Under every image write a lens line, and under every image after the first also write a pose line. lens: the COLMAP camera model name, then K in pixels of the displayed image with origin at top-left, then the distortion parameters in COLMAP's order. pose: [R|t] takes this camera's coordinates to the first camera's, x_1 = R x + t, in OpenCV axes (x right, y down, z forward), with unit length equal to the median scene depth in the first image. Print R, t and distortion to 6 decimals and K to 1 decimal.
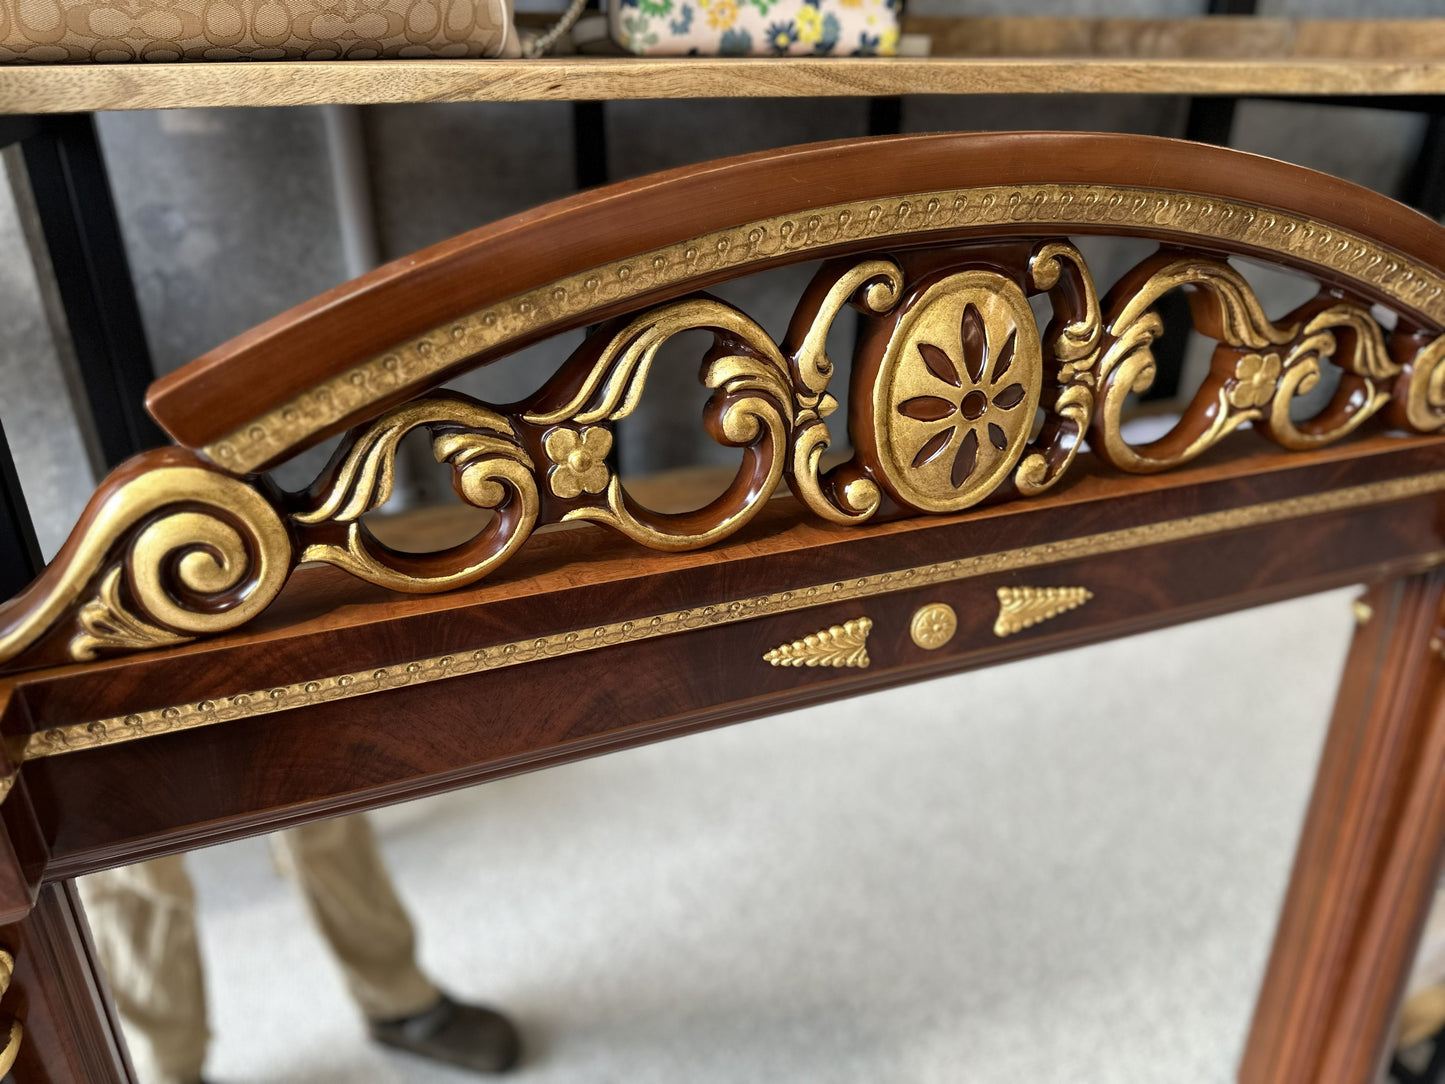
lens RADIAL K [[1030.9, 0, 722.5], [0, 1030.9, 542.0], [0, 0, 1]] dist [0.066678, -0.109354]
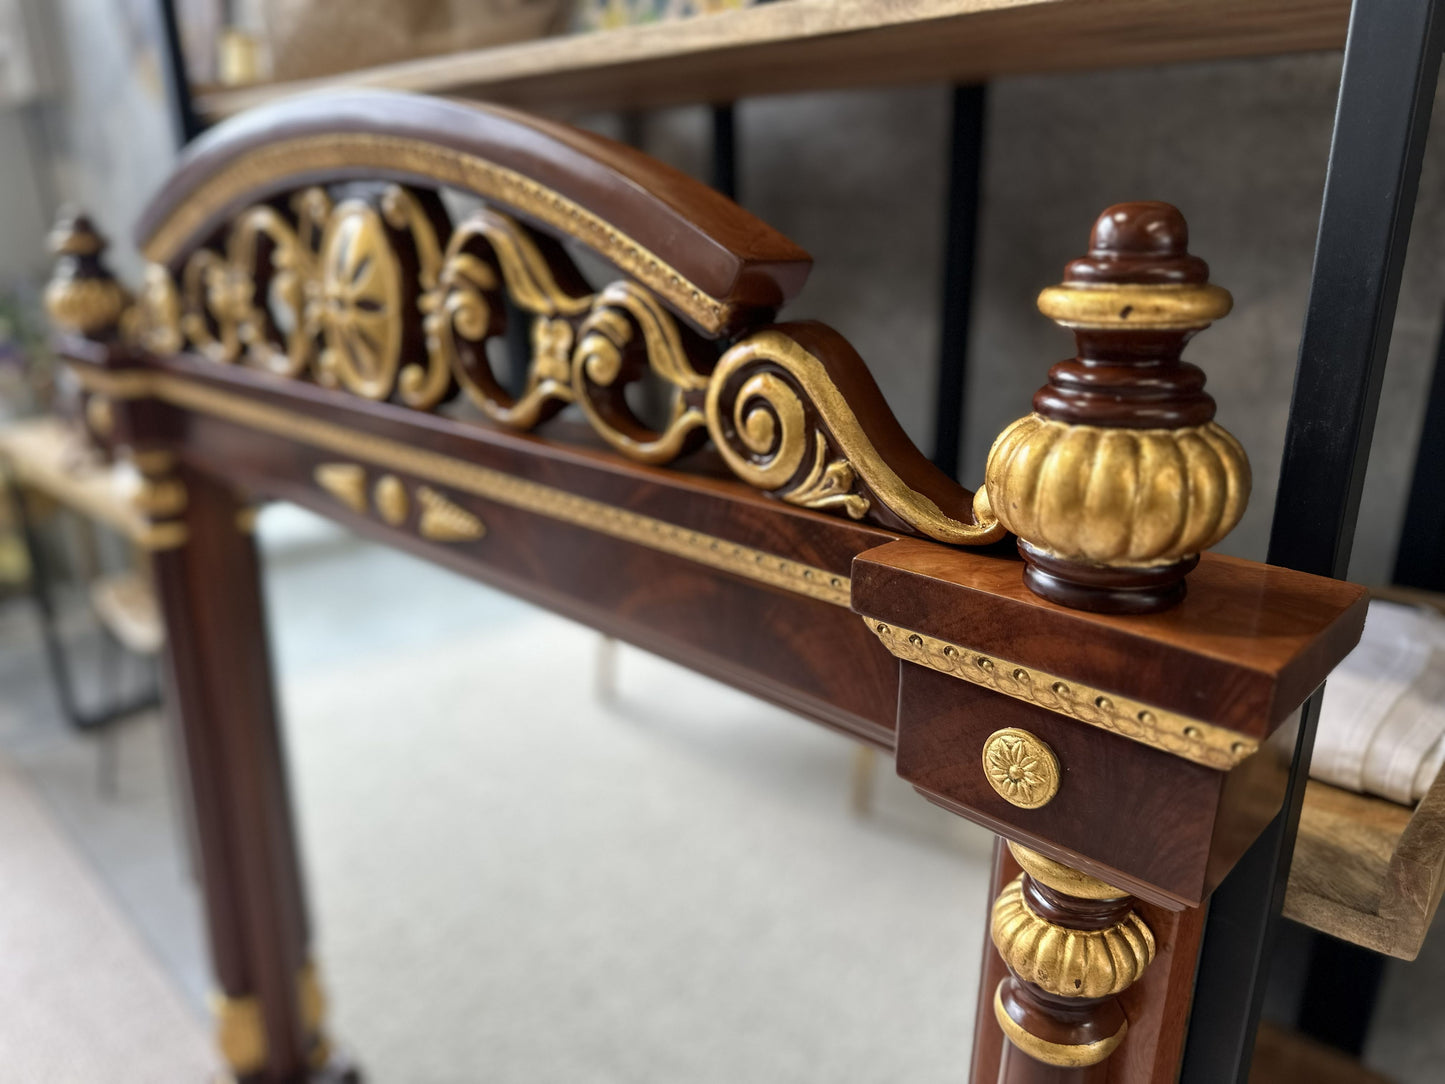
lens RADIAL K [[1030.9, 0, 722.5], [0, 1030.9, 542.0], [0, 0, 1]] dist [0.066678, -0.109354]
pose [[0.424597, 0.281403, -0.860540, 1.605602], [-0.367905, 0.922088, 0.120002, -0.184649], [0.827262, 0.265645, 0.495045, 0.800605]]
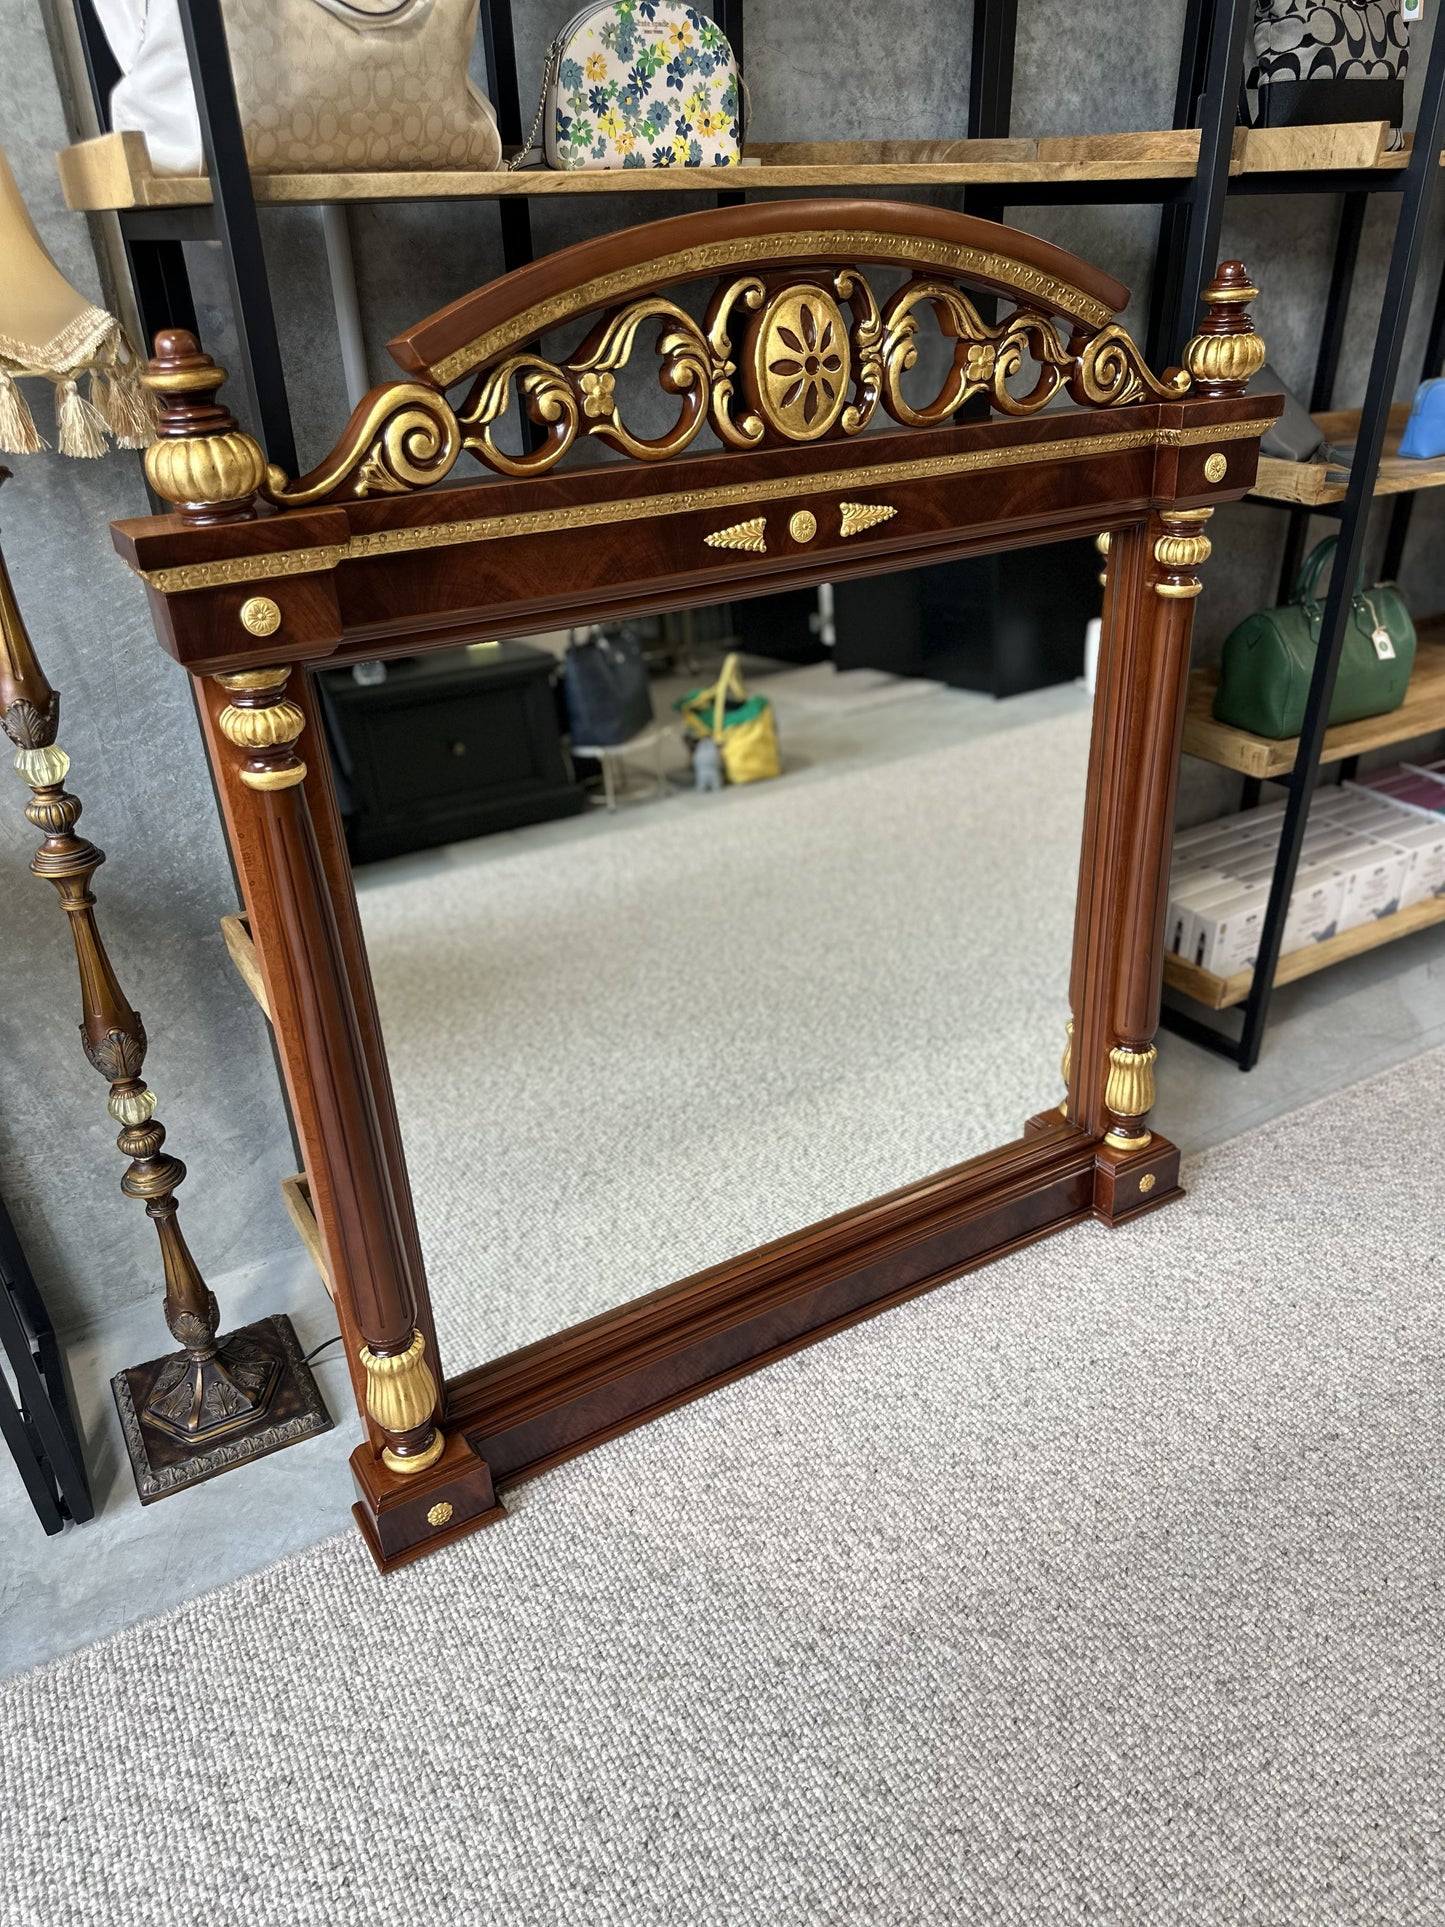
lens RADIAL K [[1381.3, 0, 722.5], [0, 1381.3, 963.5], [0, 0, 1]] dist [-0.000322, -0.006985]
pose [[0.985786, -0.106885, 0.129621, -0.301127], [0.099695, 0.993161, 0.060765, 0.683347], [-0.135229, -0.046979, 0.989700, -1.270214]]
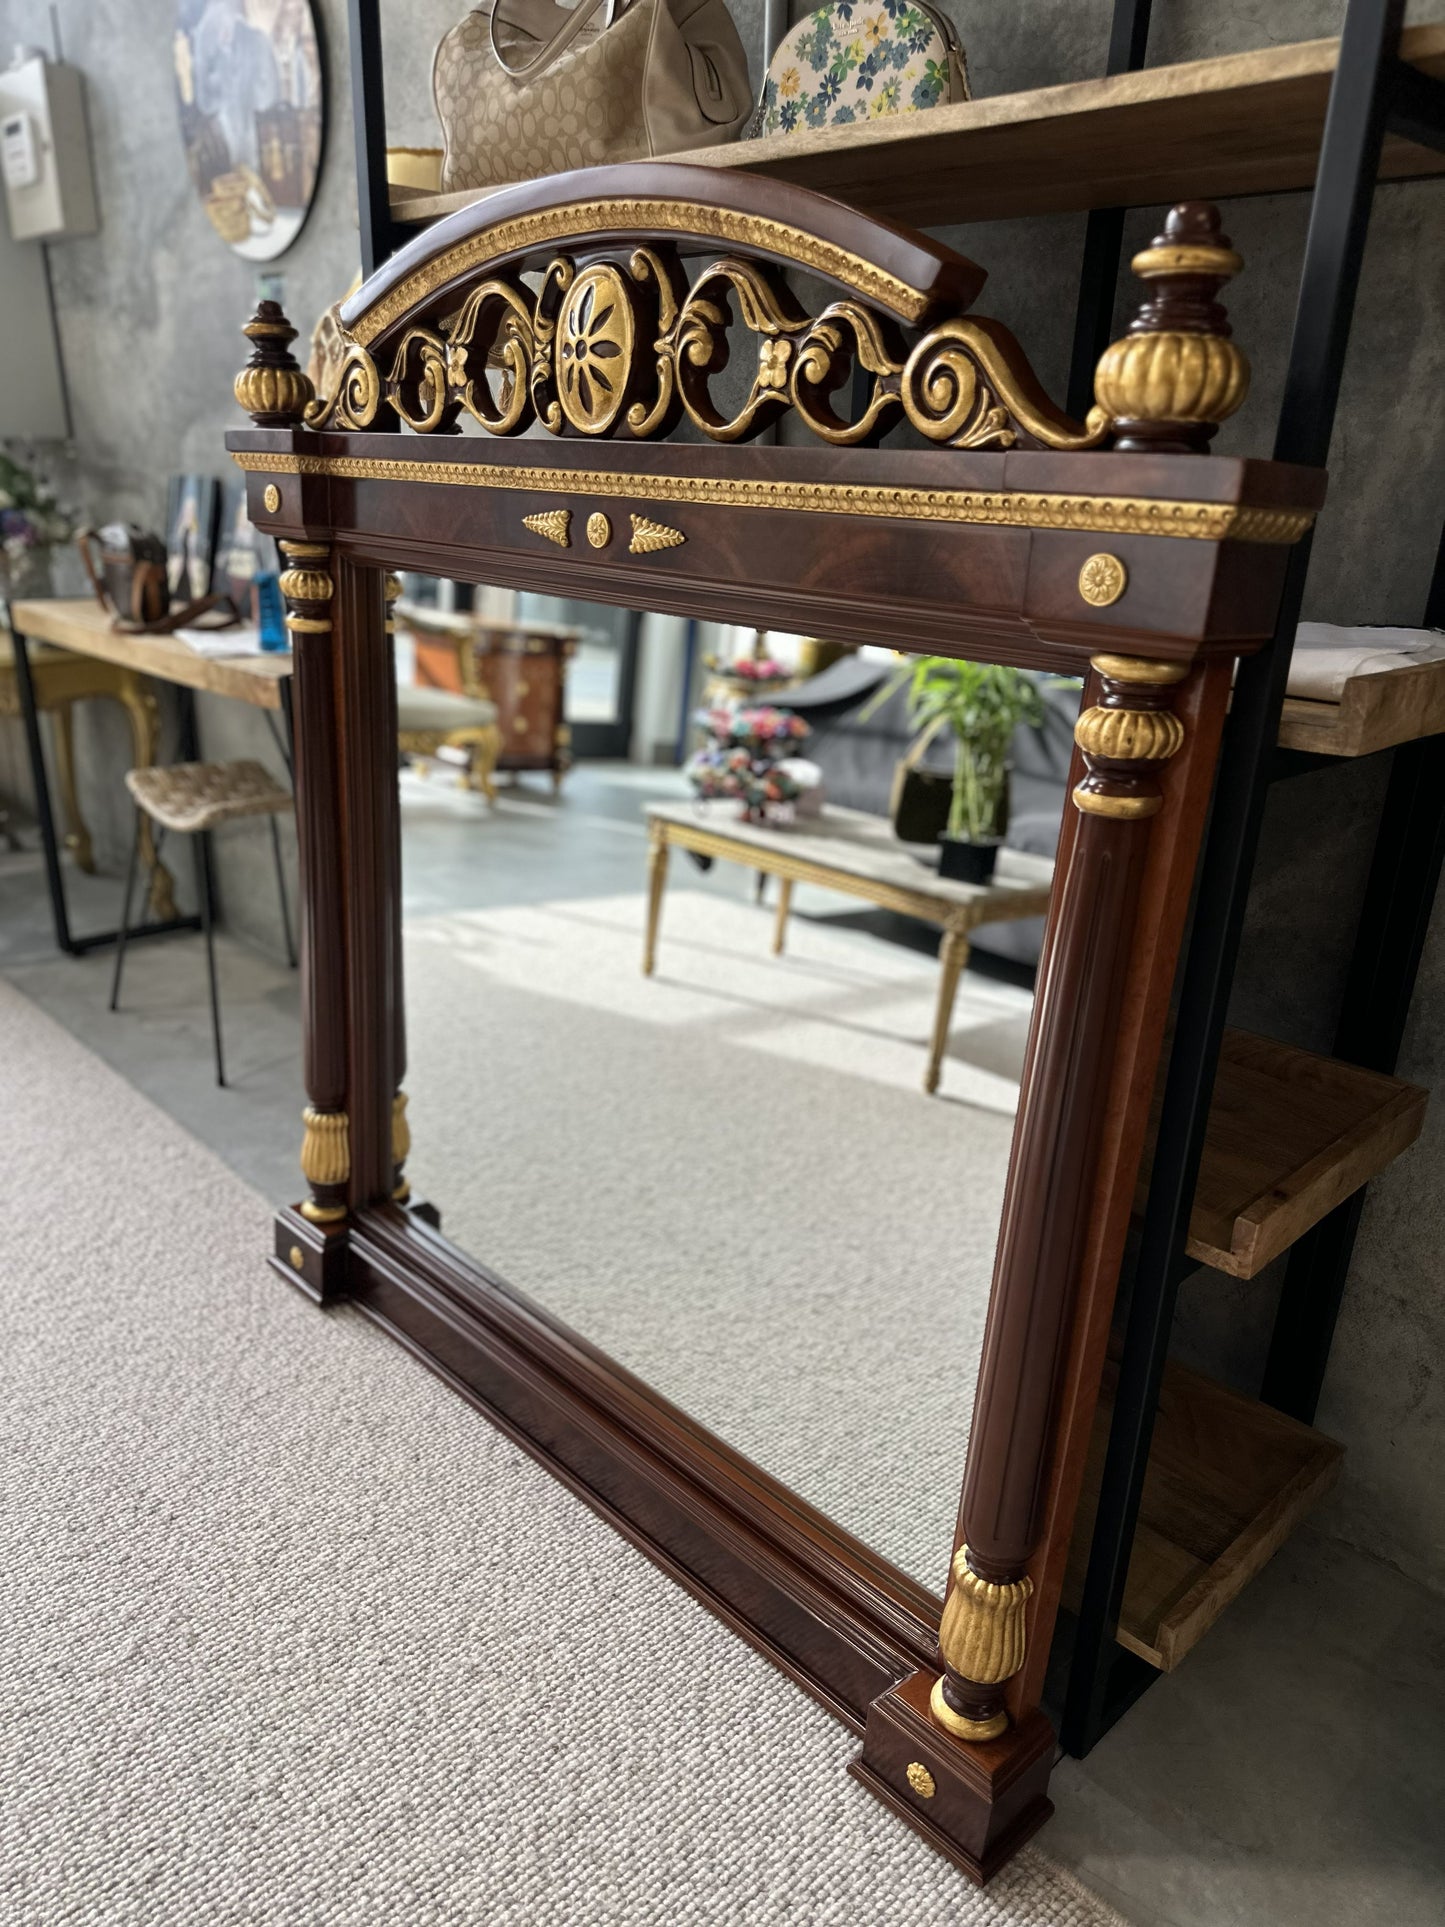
lens RADIAL K [[1373.3, 0, 723.8], [0, 1373.3, 970.1], [0, 0, 1]] dist [0.002927, -0.009453]
pose [[0.387572, 0.334319, -0.859080, 2.387071], [-0.424933, 0.891796, 0.155344, 0.288057], [0.818059, 0.304845, 0.487698, 0.426641]]
